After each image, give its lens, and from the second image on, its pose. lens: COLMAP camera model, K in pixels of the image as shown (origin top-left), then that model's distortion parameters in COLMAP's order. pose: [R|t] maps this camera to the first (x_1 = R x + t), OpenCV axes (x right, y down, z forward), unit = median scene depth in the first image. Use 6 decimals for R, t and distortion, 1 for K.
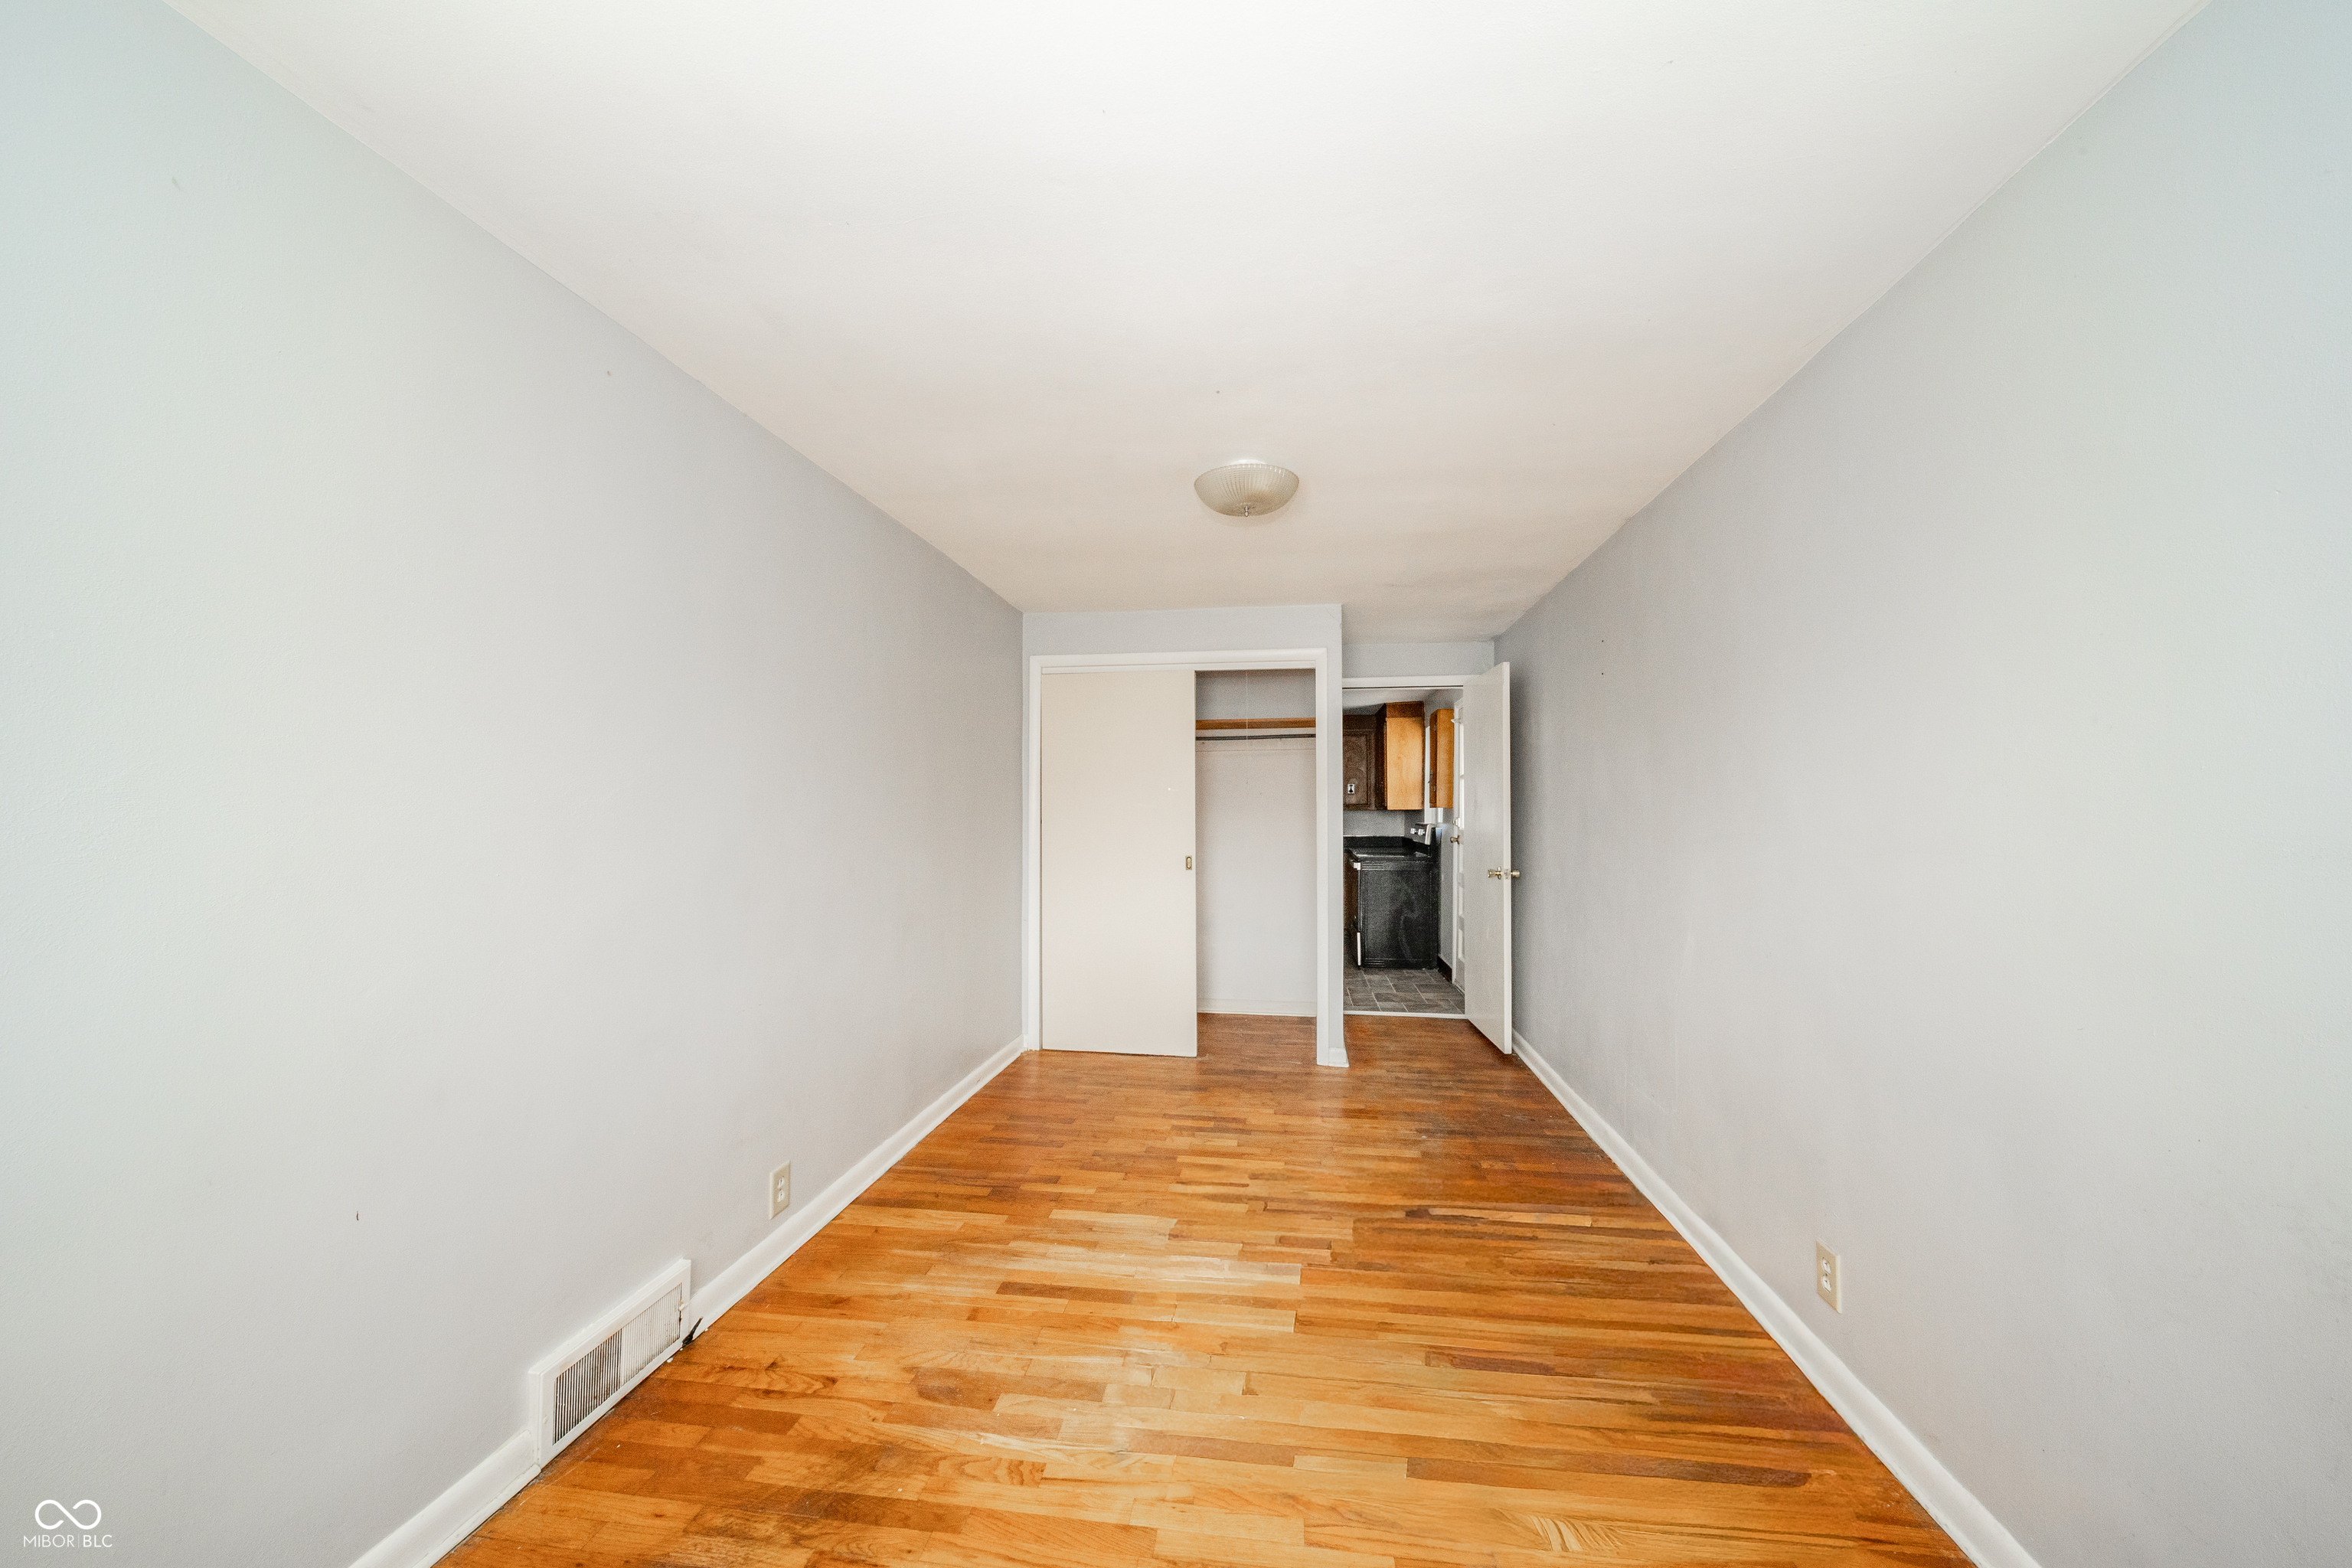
lens RADIAL K [[839.4, 0, 1182.6], [0, 839.4, 792.8], [0, 0, 1]] dist [-0.001416, -0.000195]
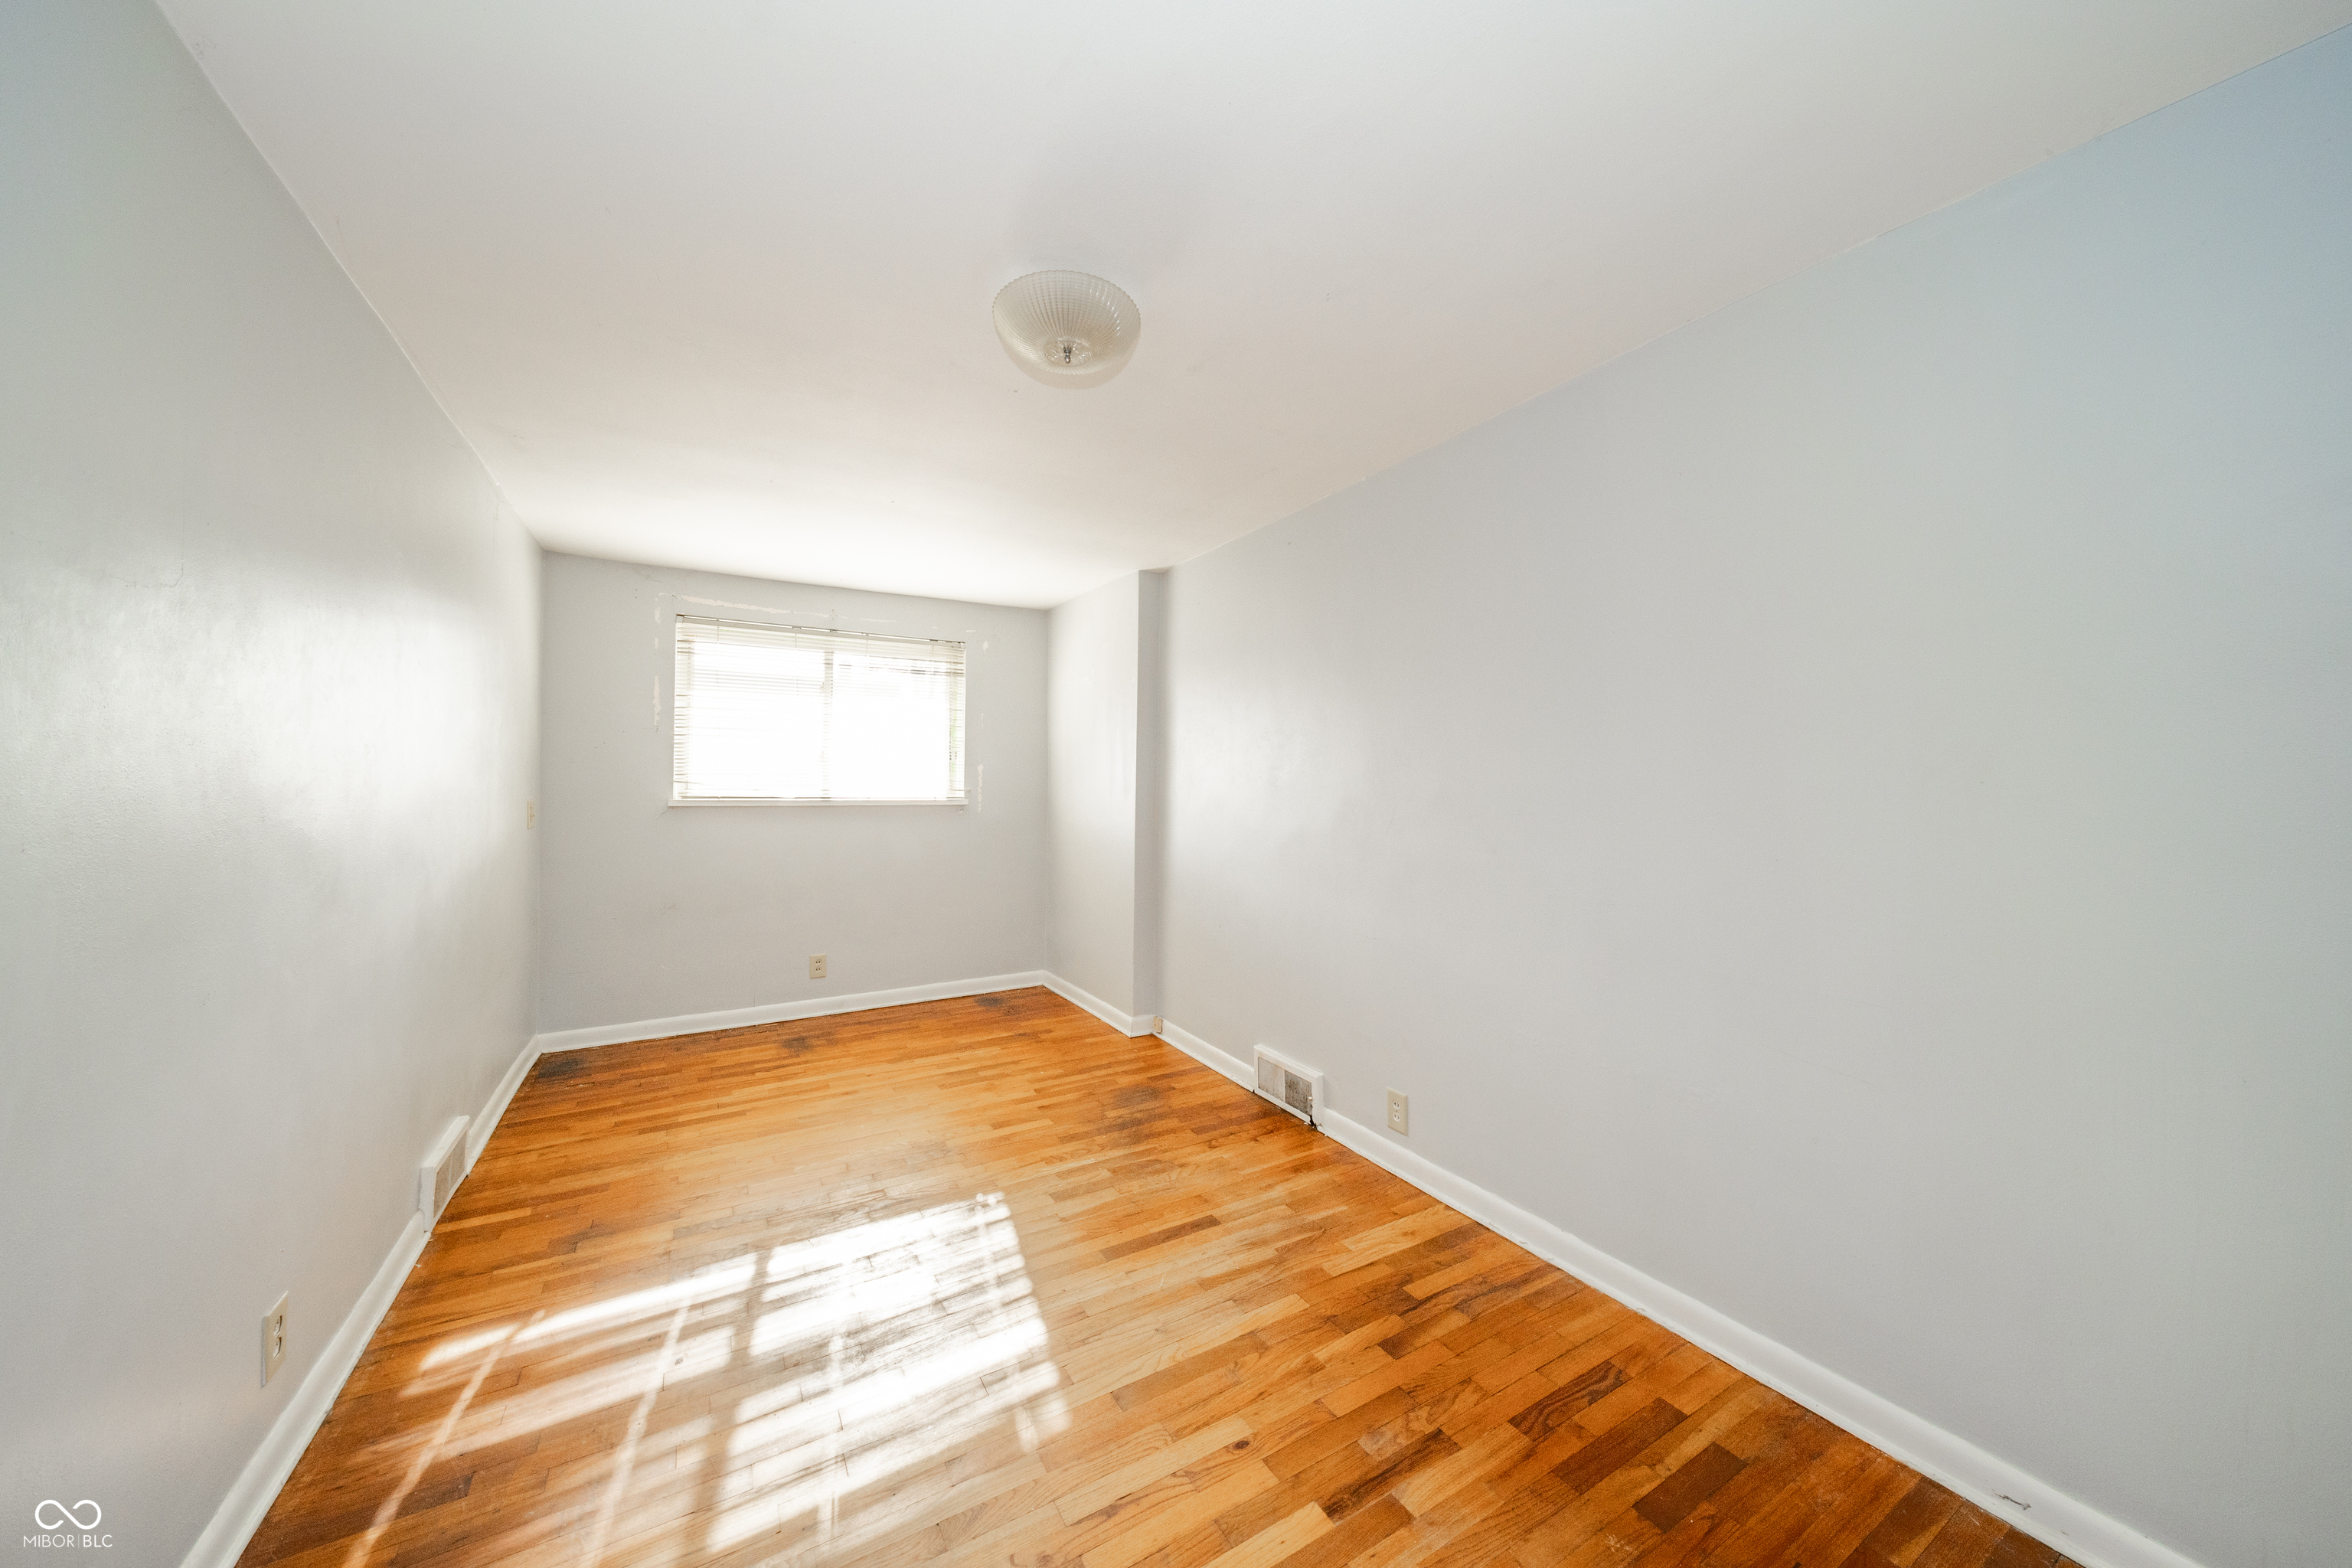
lens RADIAL K [[839.4, 0, 1189.2], [0, 839.4, 788.3], [0, 0, 1]] dist [-0.001416, -0.000195]
pose [[-0.786252, -0.009955, -0.617826, 0.462617], [-0.003016, 0.999920, -0.012274, 0.048523], [0.617899, -0.007787, -0.786219, 1.764085]]
